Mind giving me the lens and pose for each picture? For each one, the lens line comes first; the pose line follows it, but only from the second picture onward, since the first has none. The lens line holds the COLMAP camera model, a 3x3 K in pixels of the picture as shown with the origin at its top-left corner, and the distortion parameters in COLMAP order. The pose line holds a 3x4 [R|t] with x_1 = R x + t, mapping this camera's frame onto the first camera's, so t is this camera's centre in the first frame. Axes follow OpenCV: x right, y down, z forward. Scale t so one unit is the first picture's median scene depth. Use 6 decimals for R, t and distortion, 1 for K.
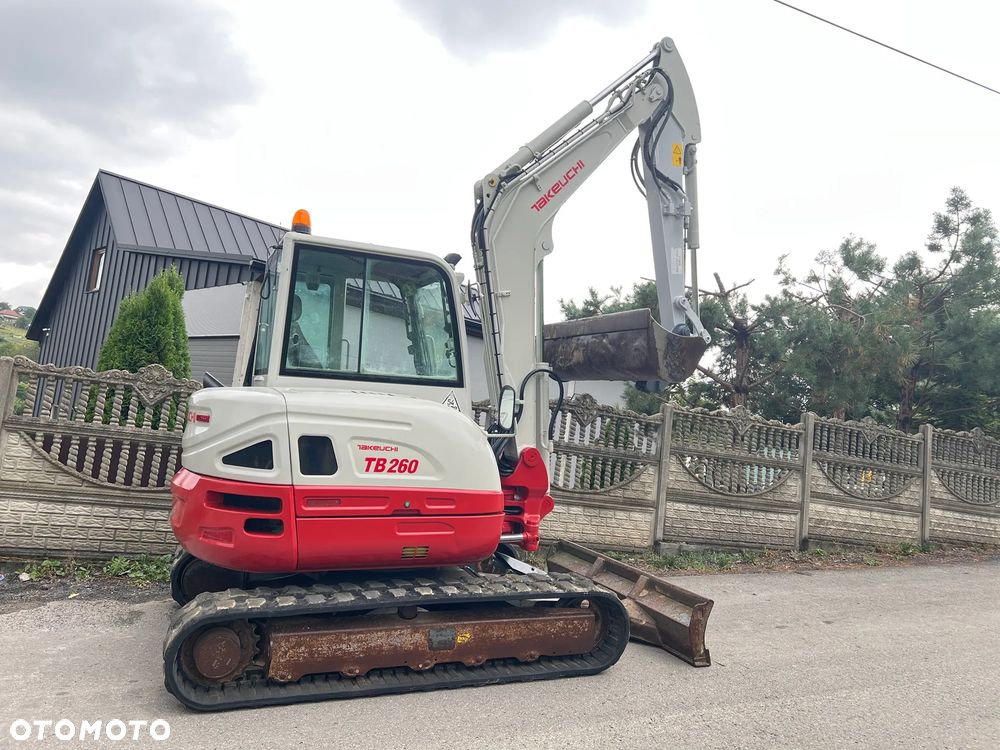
lens RADIAL K [[761.2, 0, 504.7], [0, 761.2, 370.6], [0, 0, 1]] dist [0.052172, -0.056308]
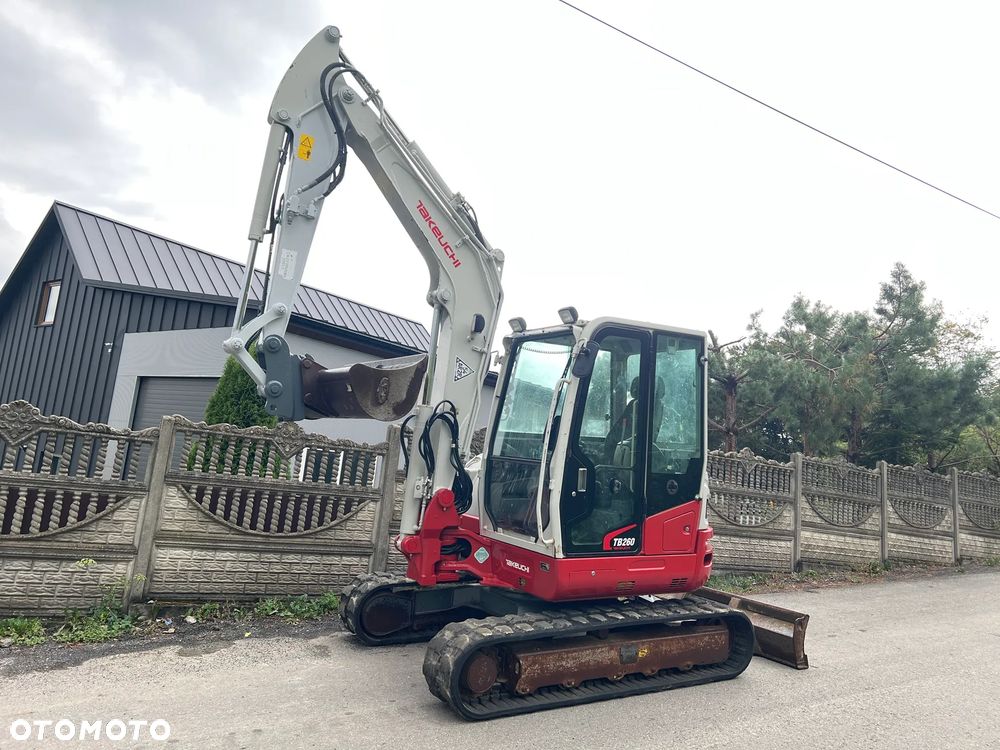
lens RADIAL K [[761.2, 0, 514.9], [0, 761.2, 376.4], [0, 0, 1]] dist [0.052172, -0.056308]
pose [[0.988006, 0.006839, 0.154265, -0.318131], [-0.002543, 0.999604, -0.028030, -0.042833], [-0.154396, 0.027302, 0.987632, -0.140123]]
